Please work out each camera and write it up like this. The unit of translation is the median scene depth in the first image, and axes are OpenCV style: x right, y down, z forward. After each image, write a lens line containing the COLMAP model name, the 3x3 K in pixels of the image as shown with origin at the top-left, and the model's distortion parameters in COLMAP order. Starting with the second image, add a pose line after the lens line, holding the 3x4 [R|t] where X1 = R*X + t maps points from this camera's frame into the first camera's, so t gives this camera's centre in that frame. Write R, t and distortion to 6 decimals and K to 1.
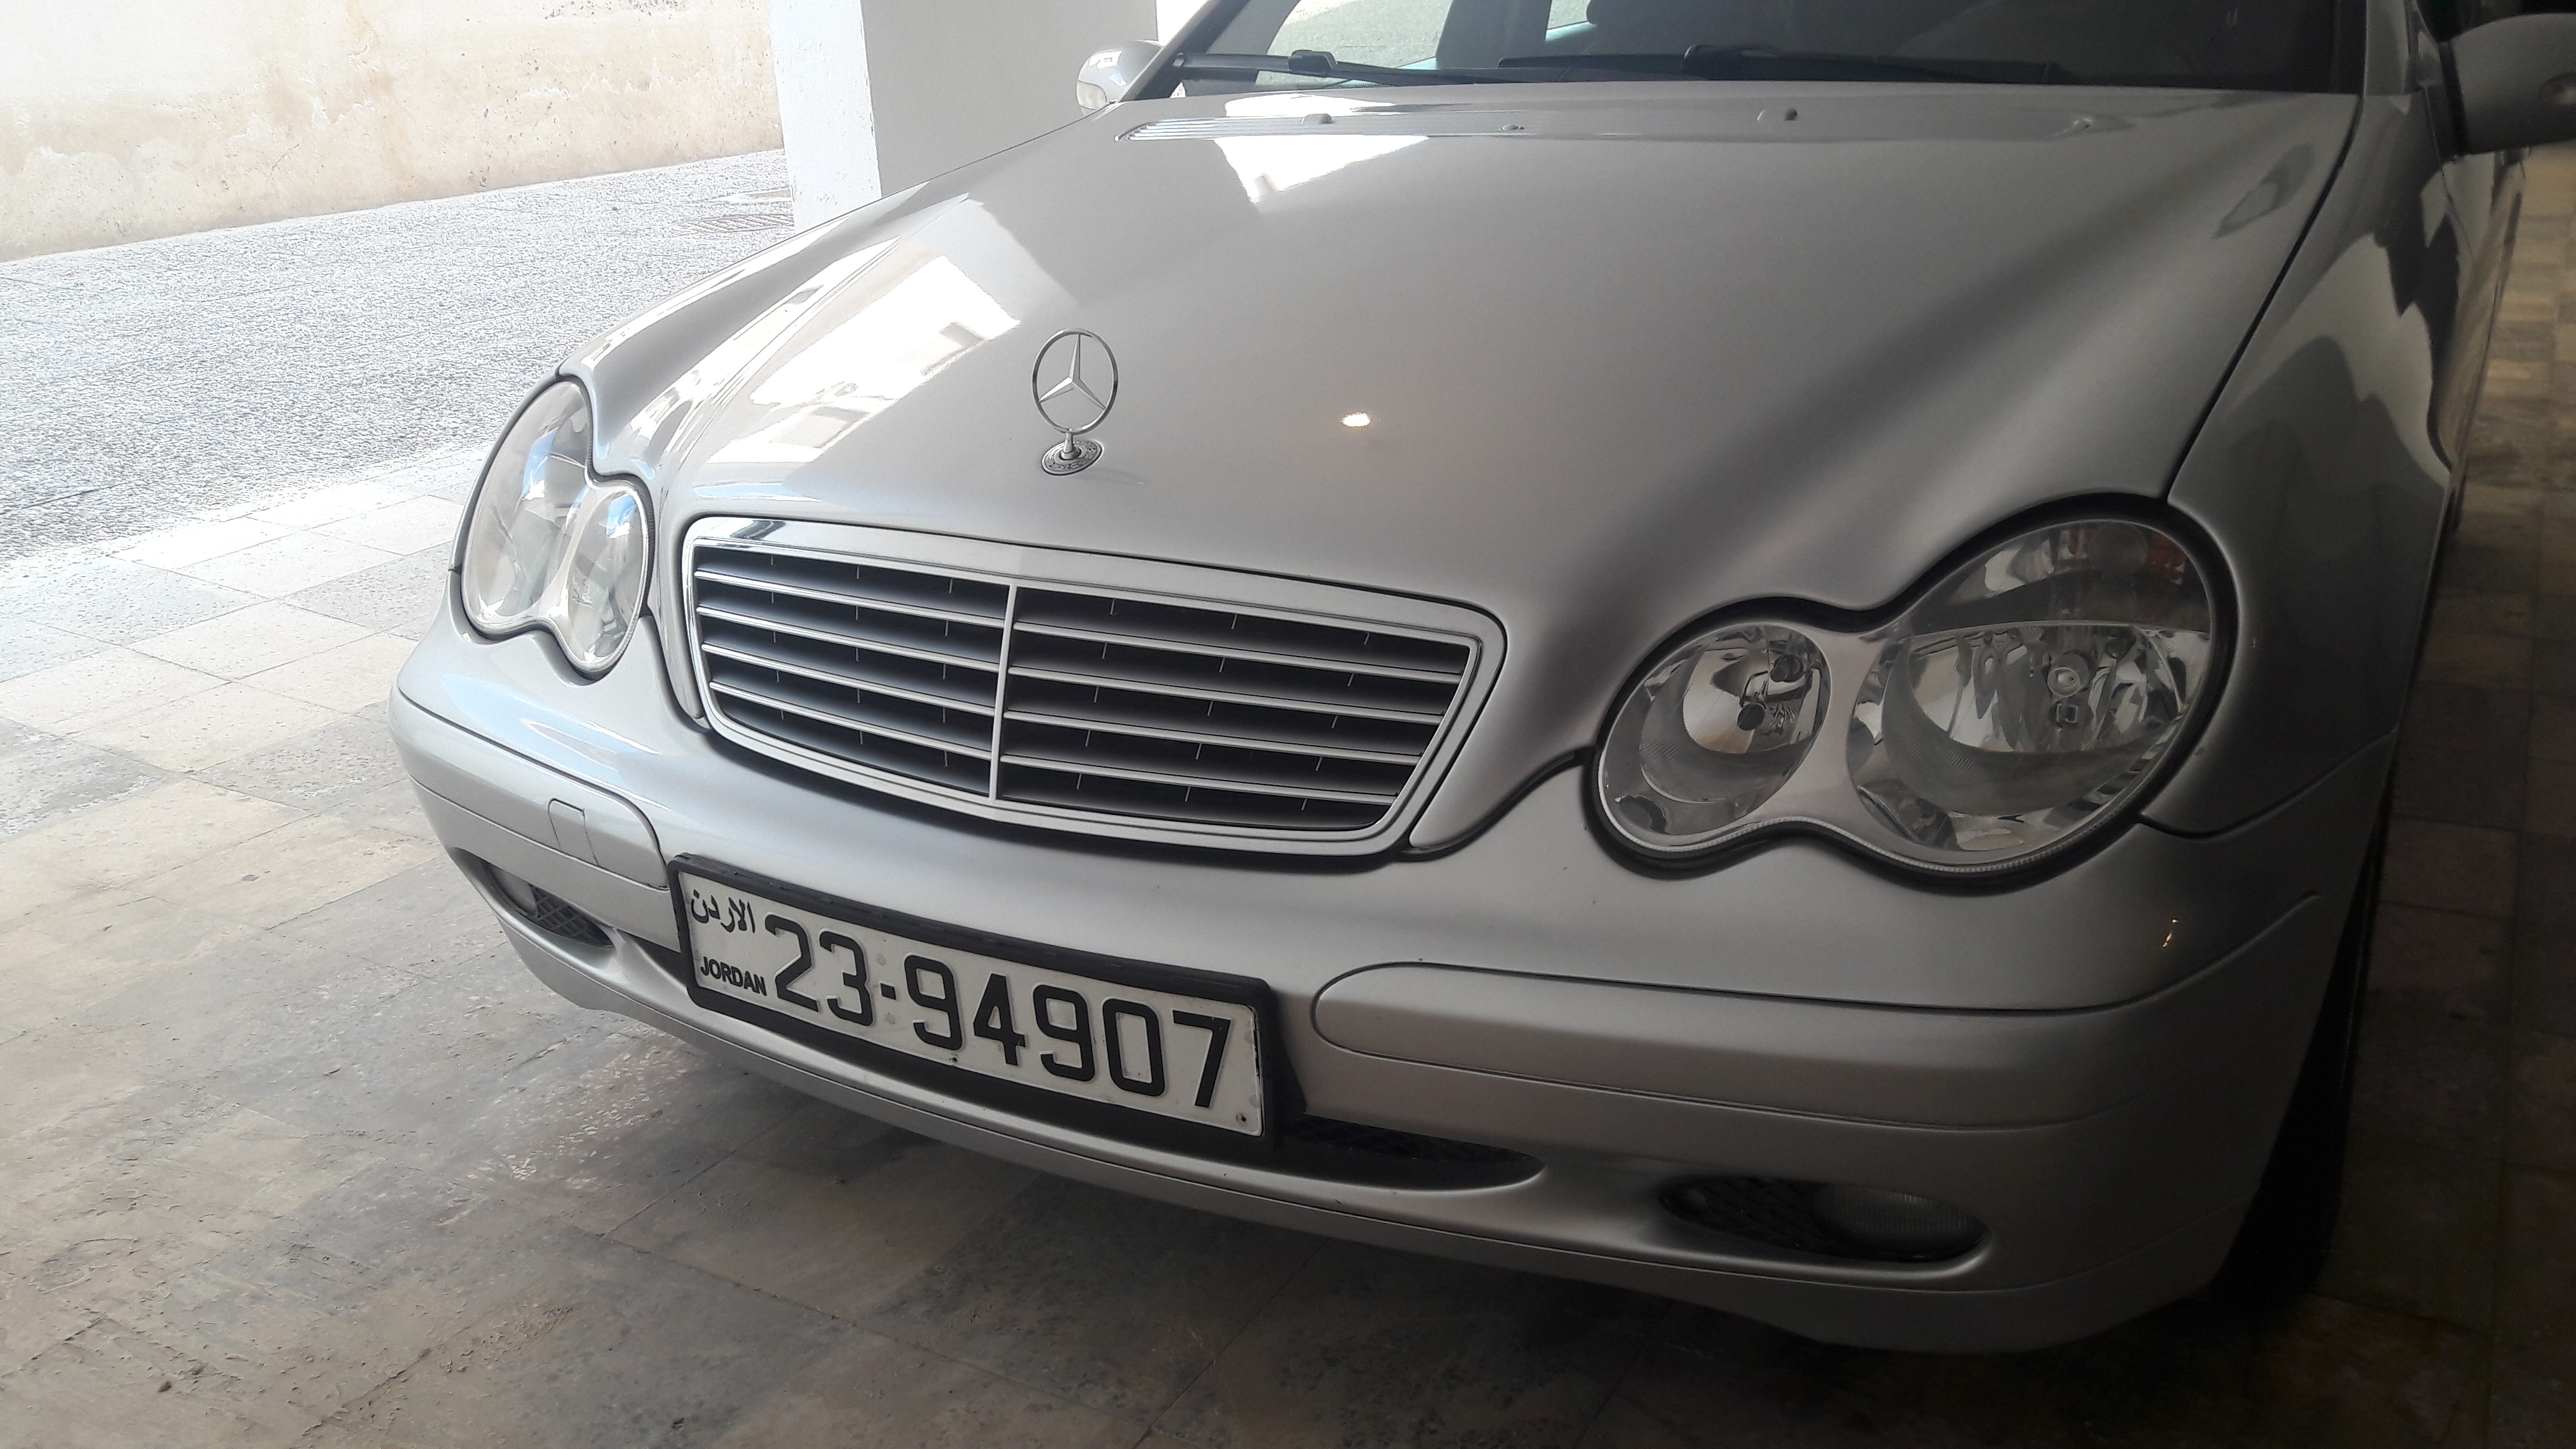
lens RADIAL K [[2168.7, 0, 1288.0], [0, 2168.7, 724.5], [0, 0, 1]] dist [0.173367, -0.371543]
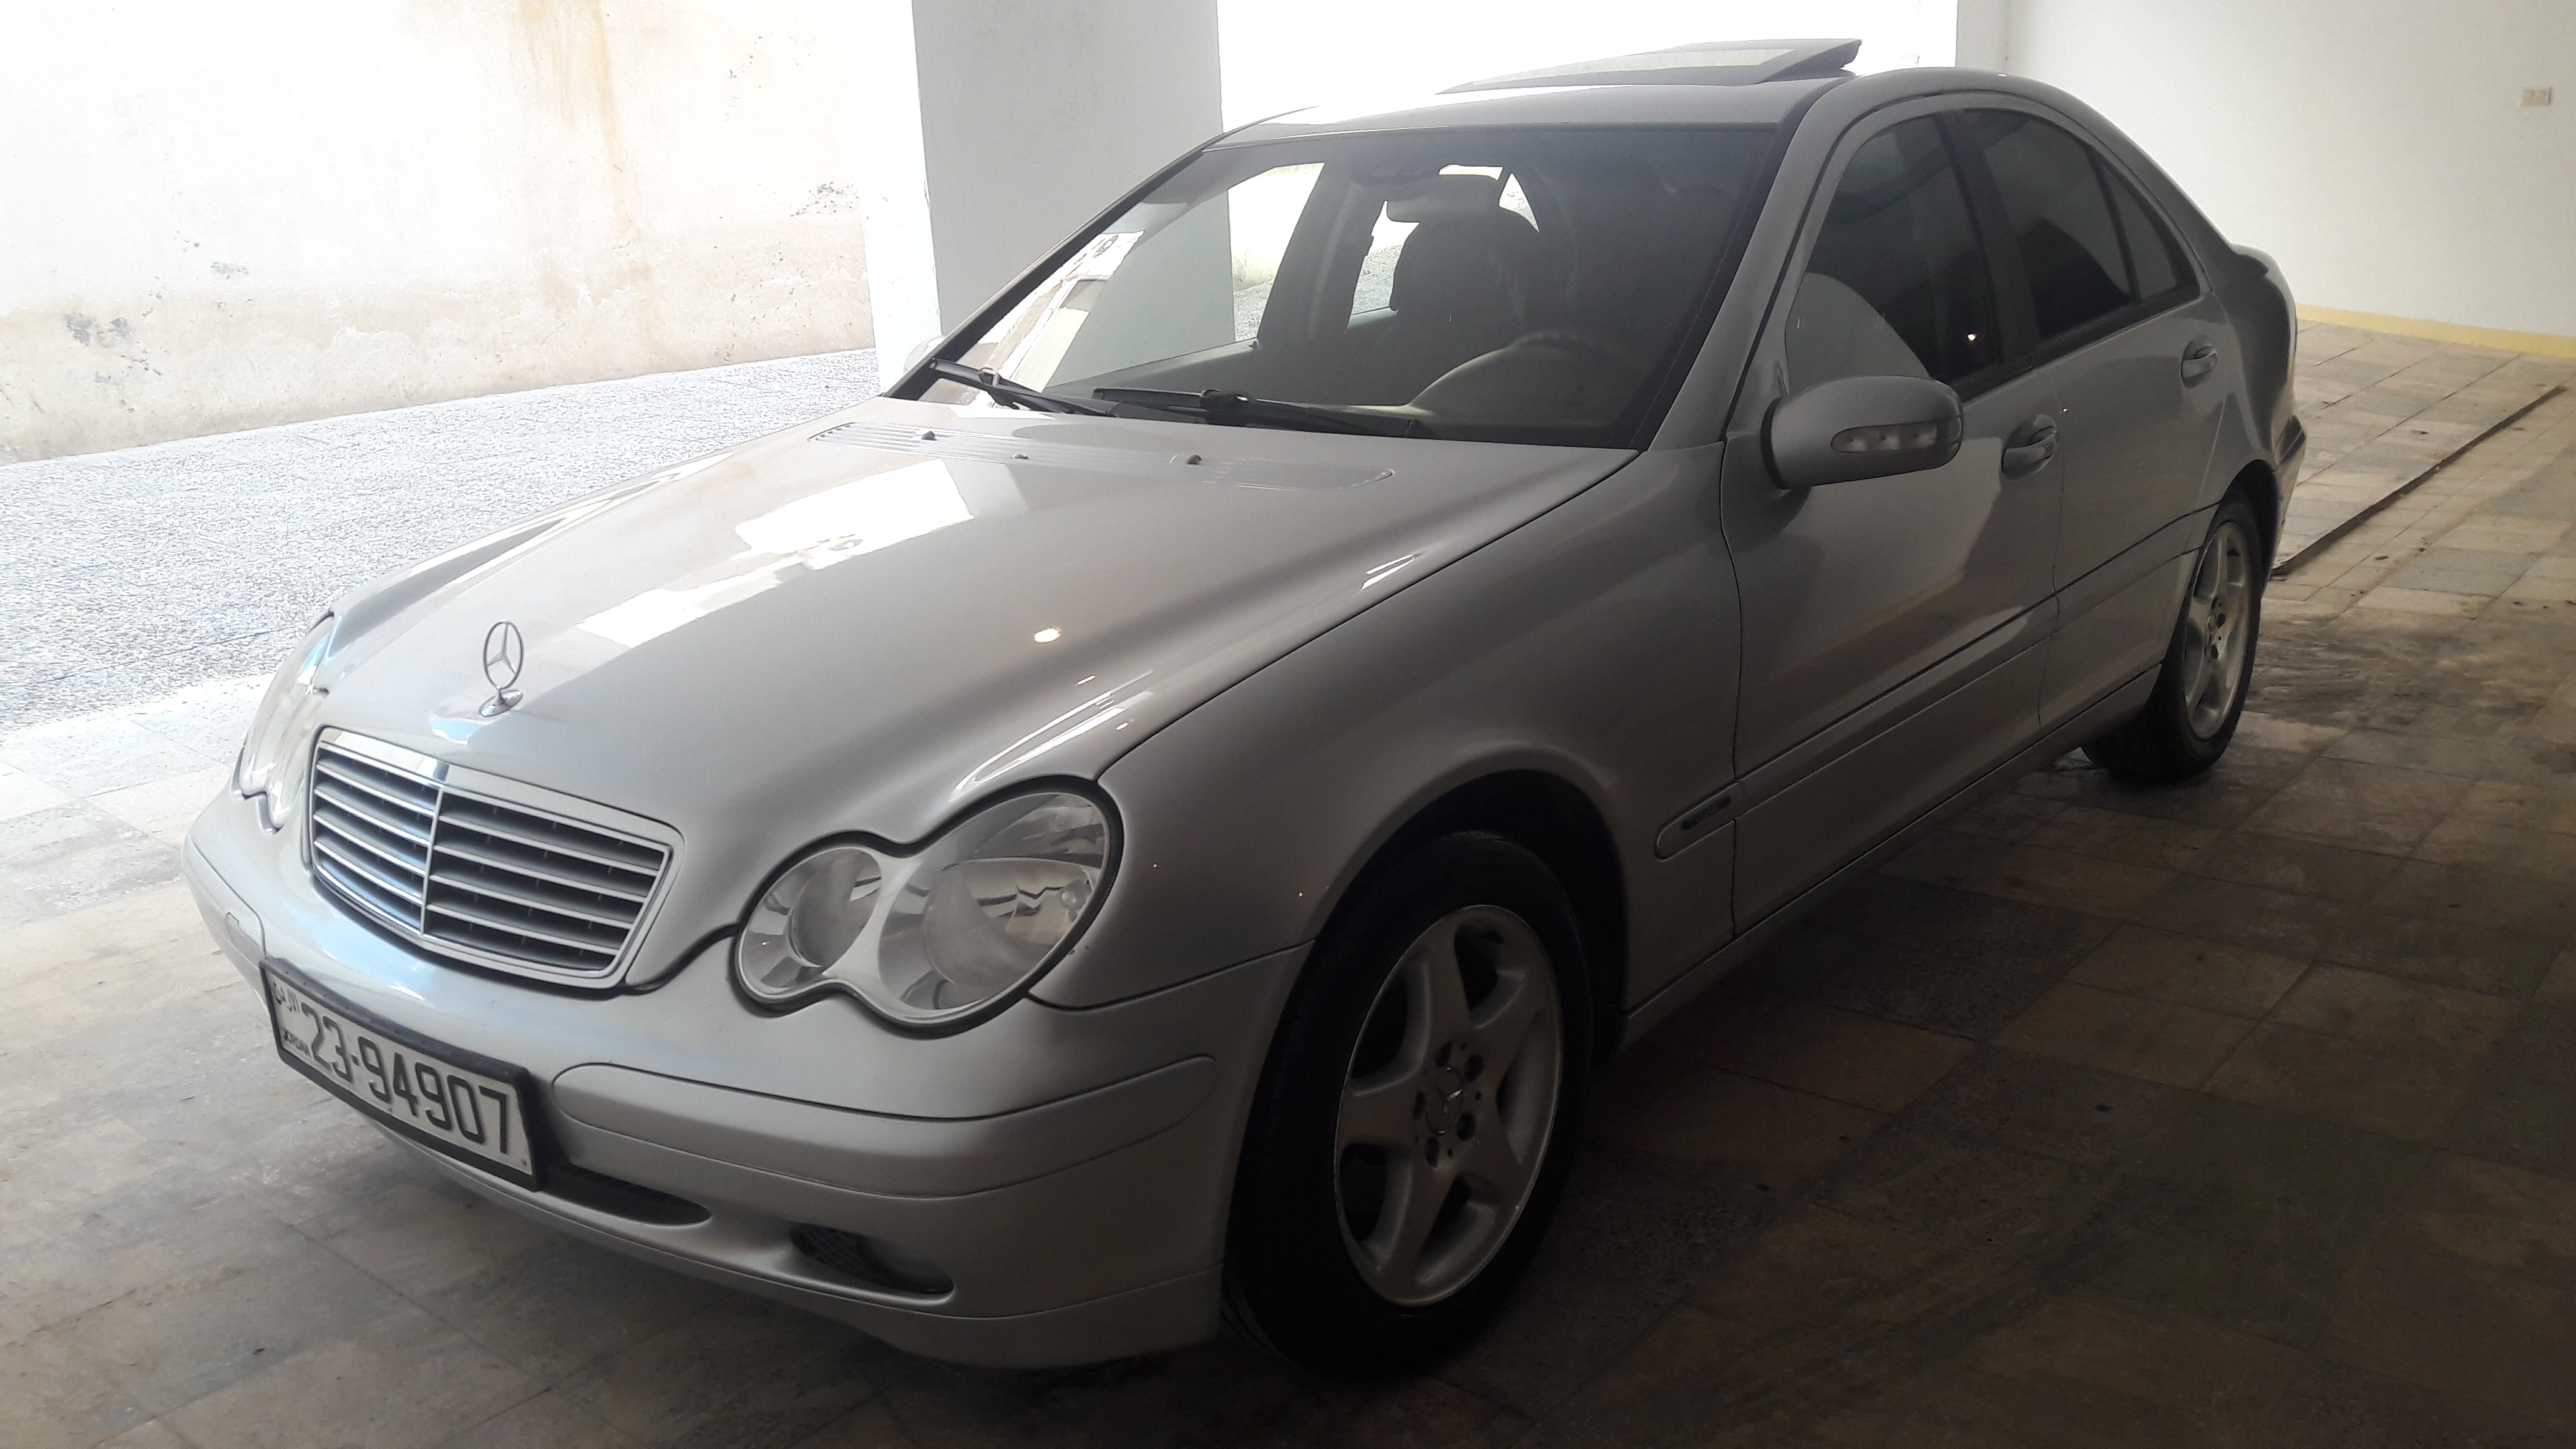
lens RADIAL K [[2185.9, 0, 1287.8], [0, 2185.9, 788.9], [0, 0, 1]] dist [0.013433, -0.004785]
pose [[0.985703, 0.056187, -0.158845, 0.658554], [-0.061332, 0.997734, -0.027674, -0.056489], [0.156930, 0.037021, 0.986916, -0.354676]]
